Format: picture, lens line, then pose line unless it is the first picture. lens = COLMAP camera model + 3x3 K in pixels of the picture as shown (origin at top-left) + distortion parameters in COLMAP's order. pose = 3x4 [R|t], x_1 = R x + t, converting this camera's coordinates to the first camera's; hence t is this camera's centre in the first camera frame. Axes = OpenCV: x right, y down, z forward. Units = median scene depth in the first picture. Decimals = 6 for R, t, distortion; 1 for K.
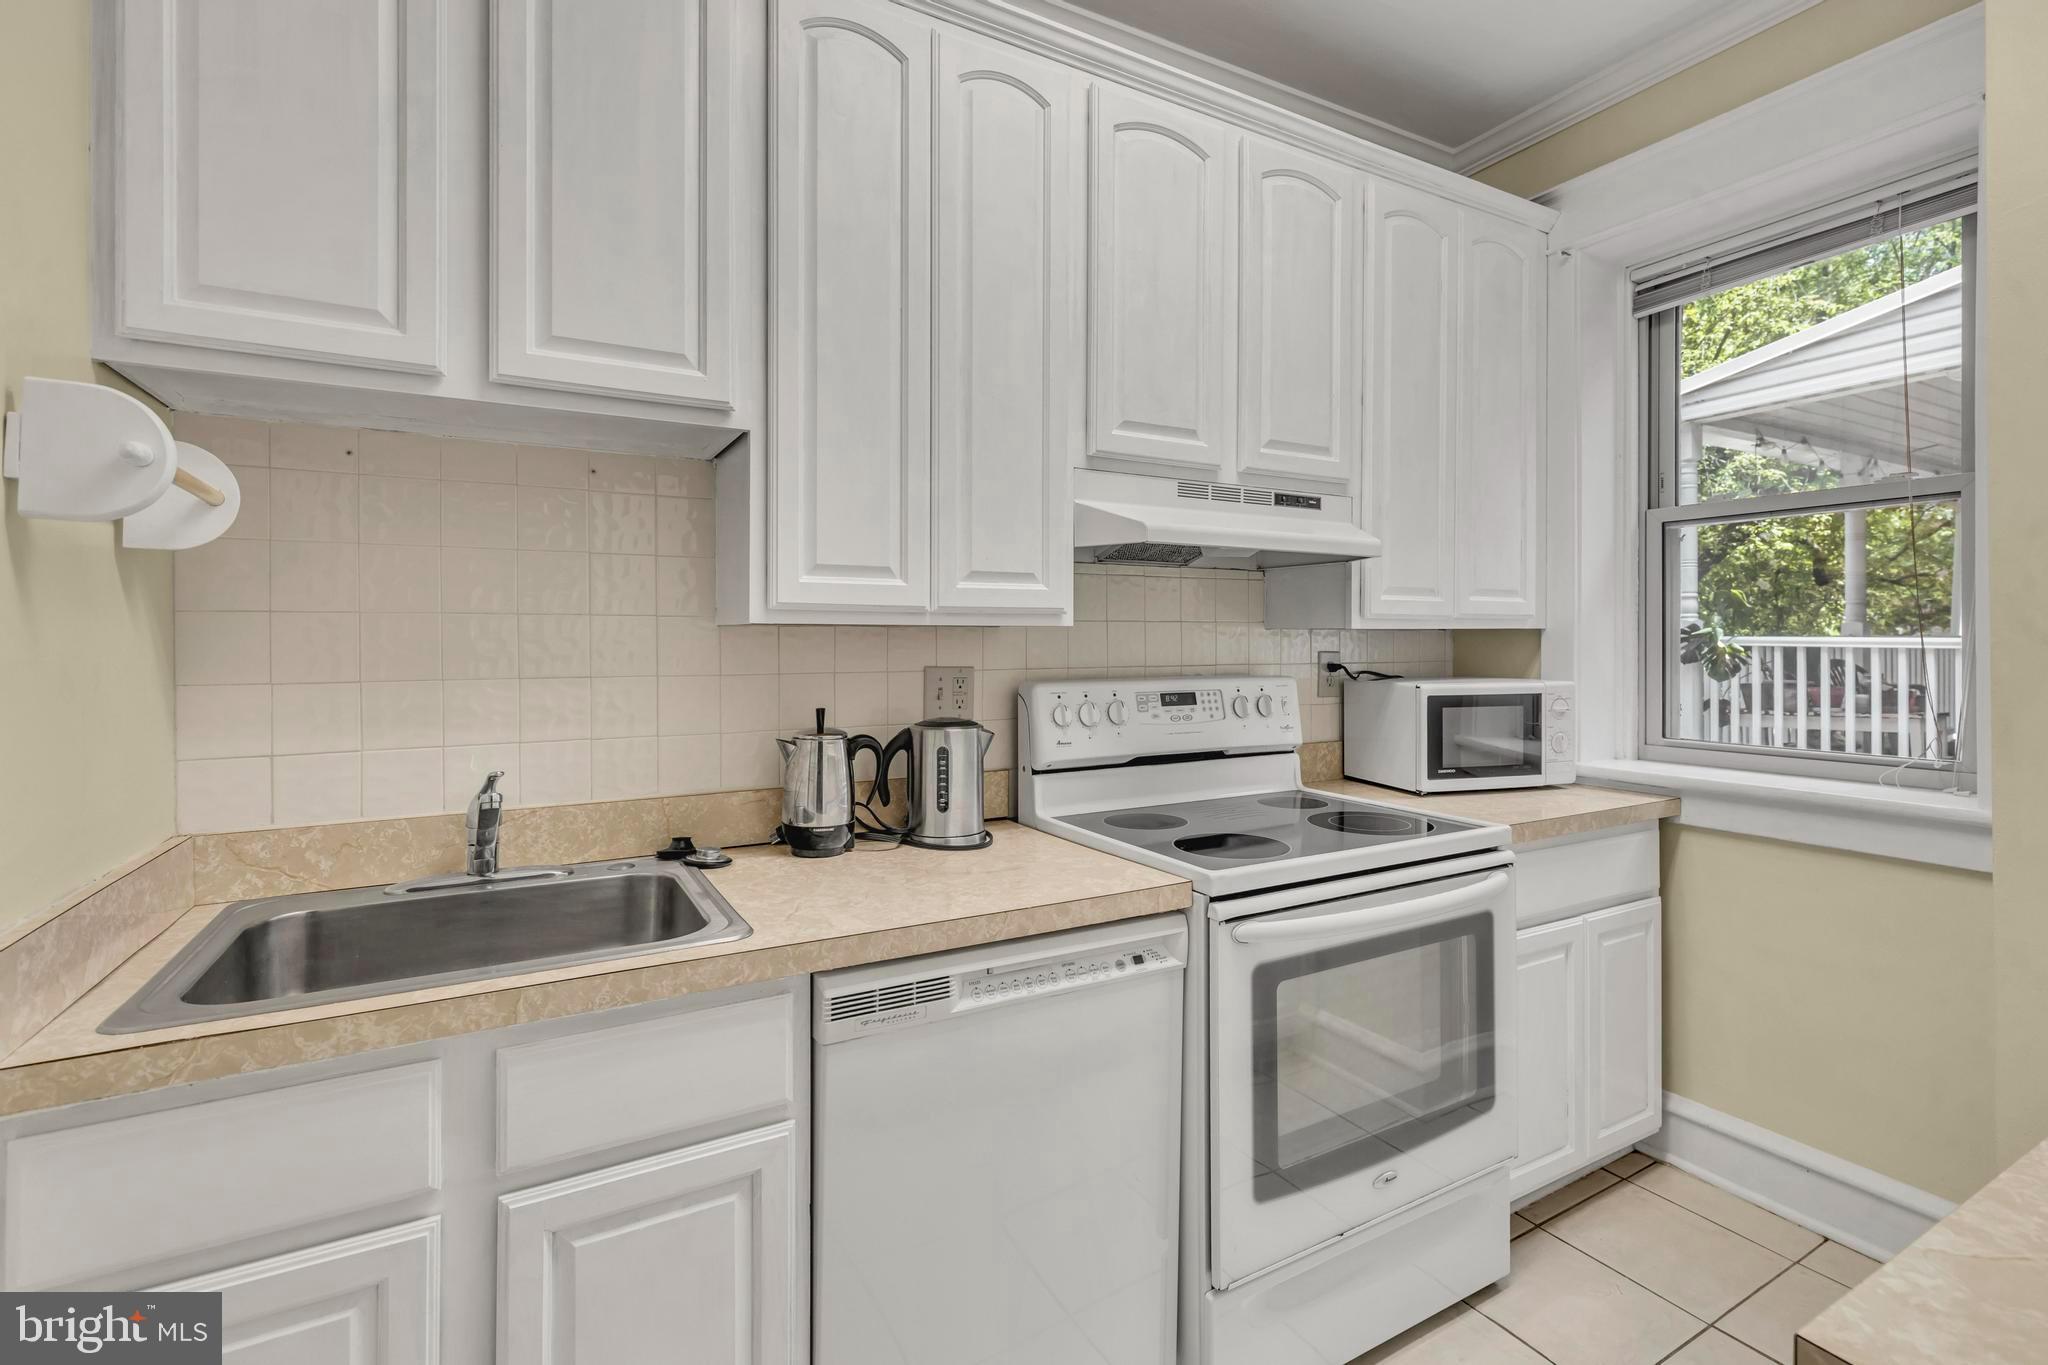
lens RADIAL K [[921.6, 0, 1029.1], [0, 921.6, 638.8], [0, 0, 1]] dist [0.001691, -0.000206]
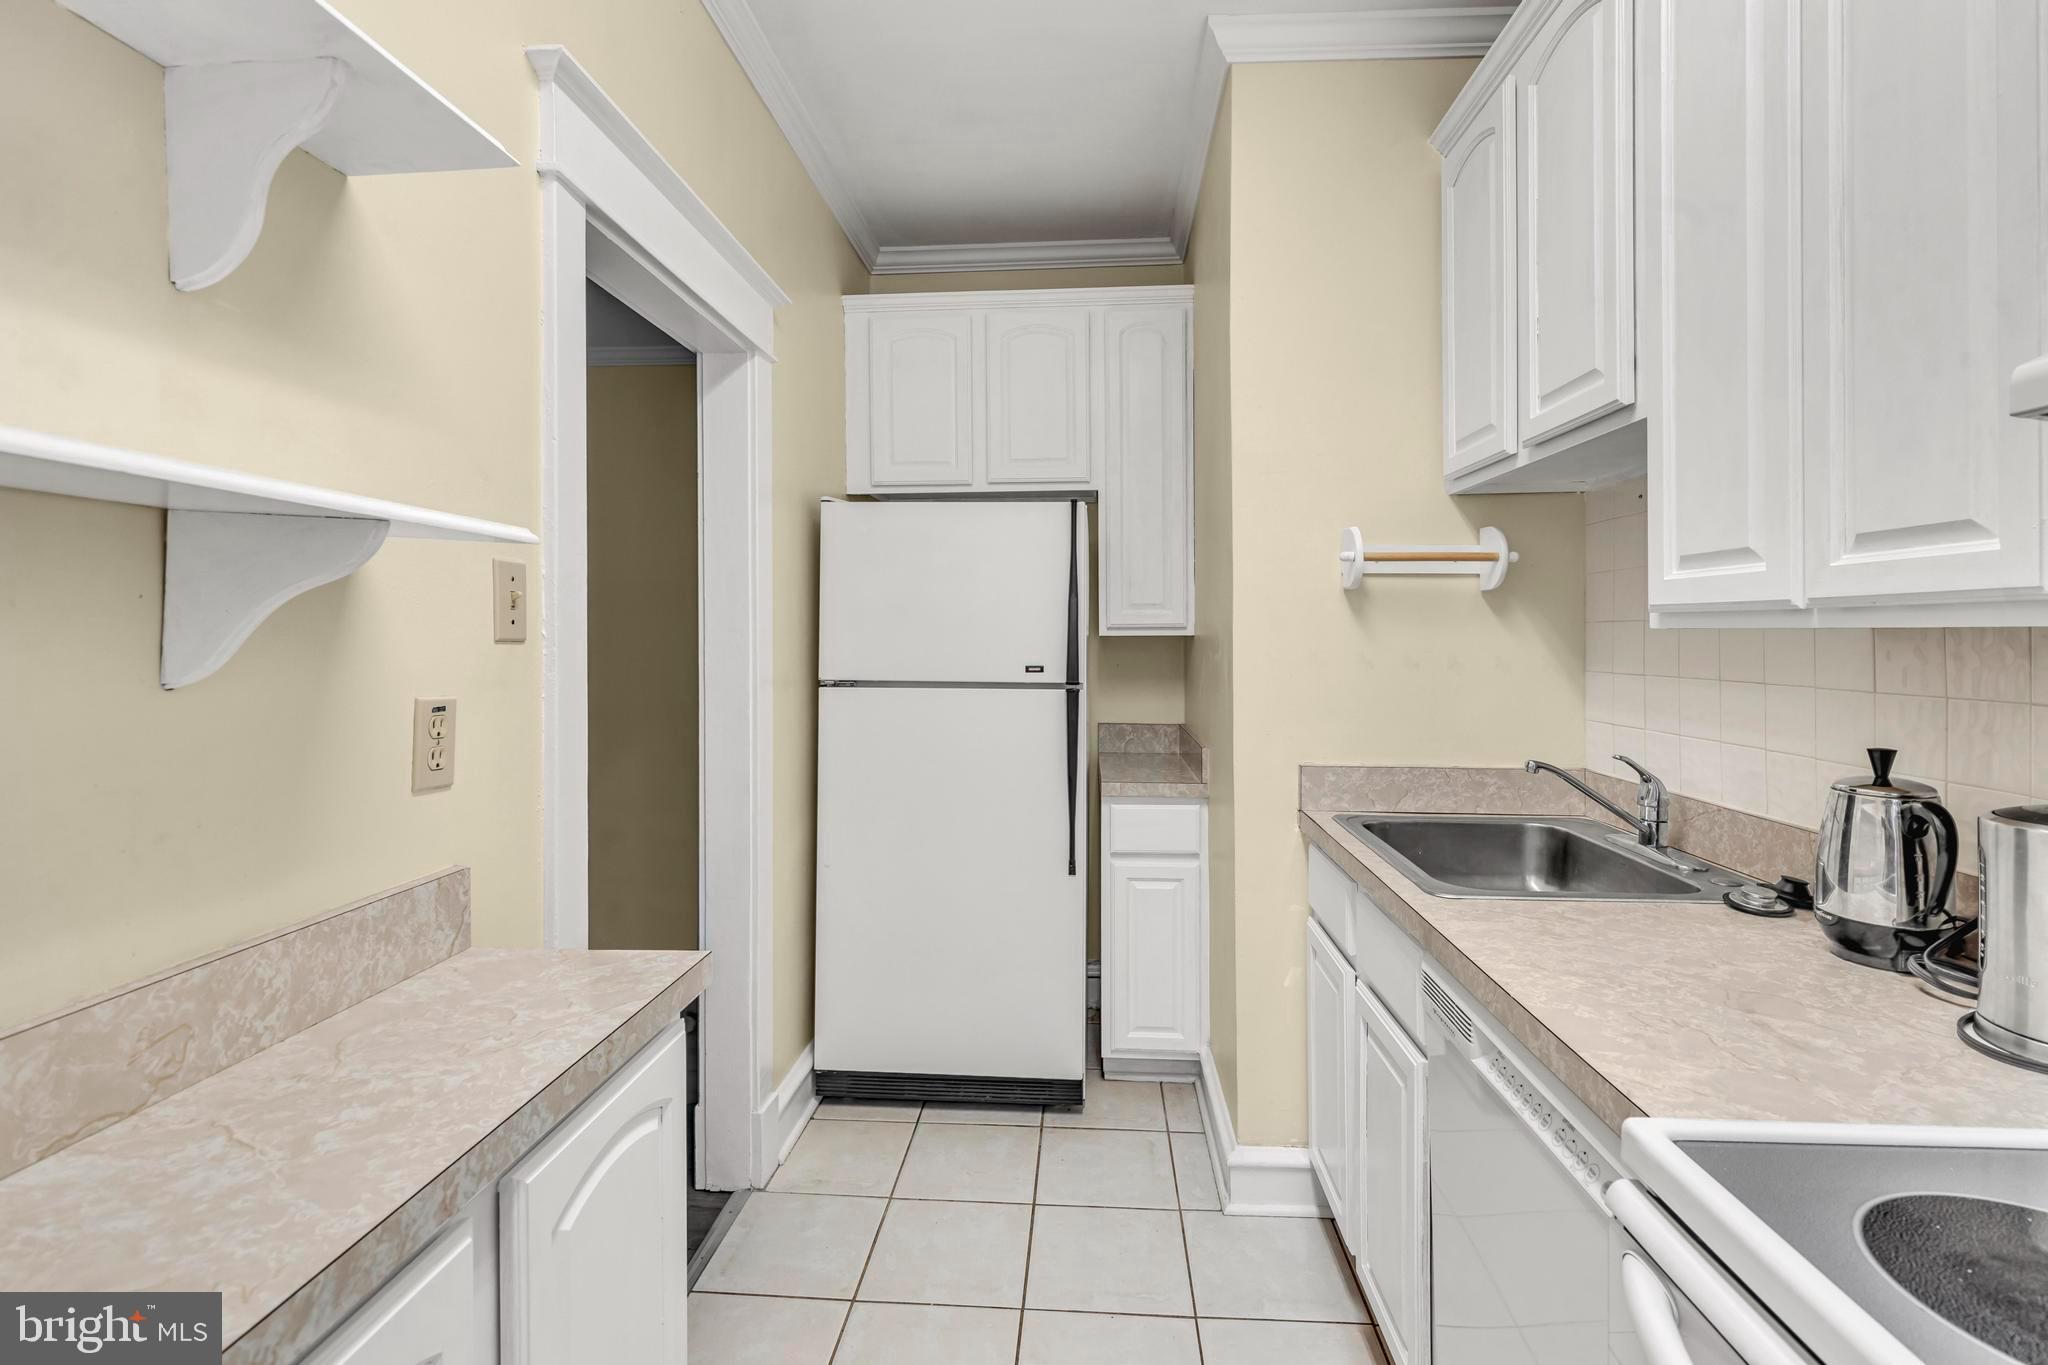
lens RADIAL K [[921.6, 0, 1029.1], [0, 921.6, 638.8], [0, 0, 1]] dist [0.001691, -0.000206]
pose [[-0.548788, 0.010450, -0.835896, 0.538965], [0.006938, 0.999944, 0.007946, -0.011821], [0.835933, -0.001438, -0.548830, 0.670904]]
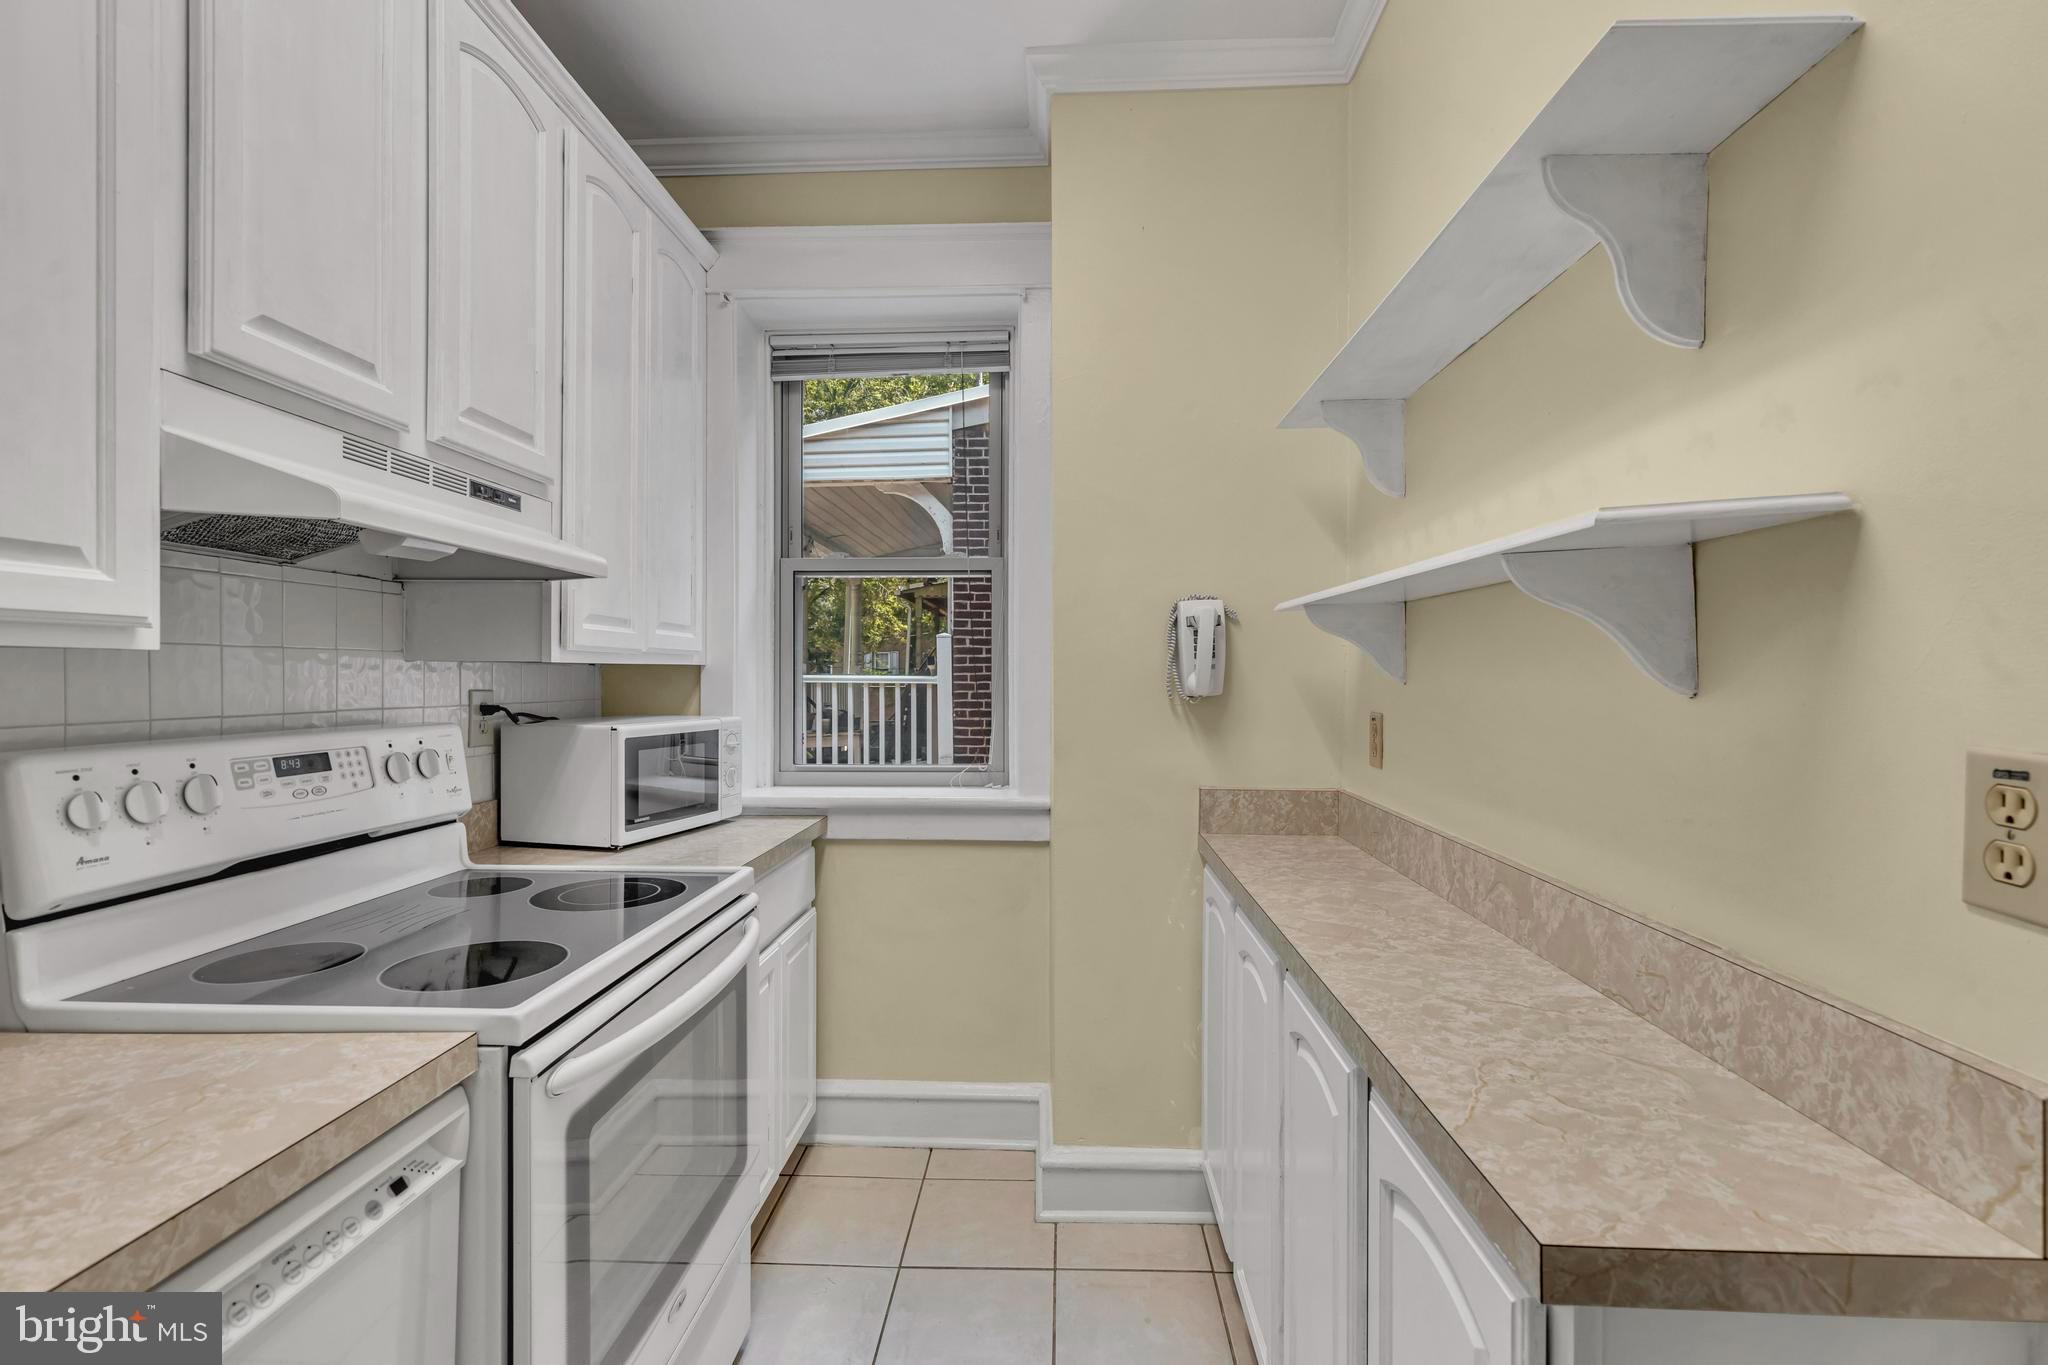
lens RADIAL K [[915.2, 0, 1024.0], [0, 915.2, 682.5], [0, 0, 1]] dist [0.002782, 0.000199]
pose [[0.525057, -0.003371, 0.851060, -0.125290], [-0.003559, 0.999975, 0.006157, 0.000707], [-0.851060, -0.006262, 0.525032, 0.210654]]
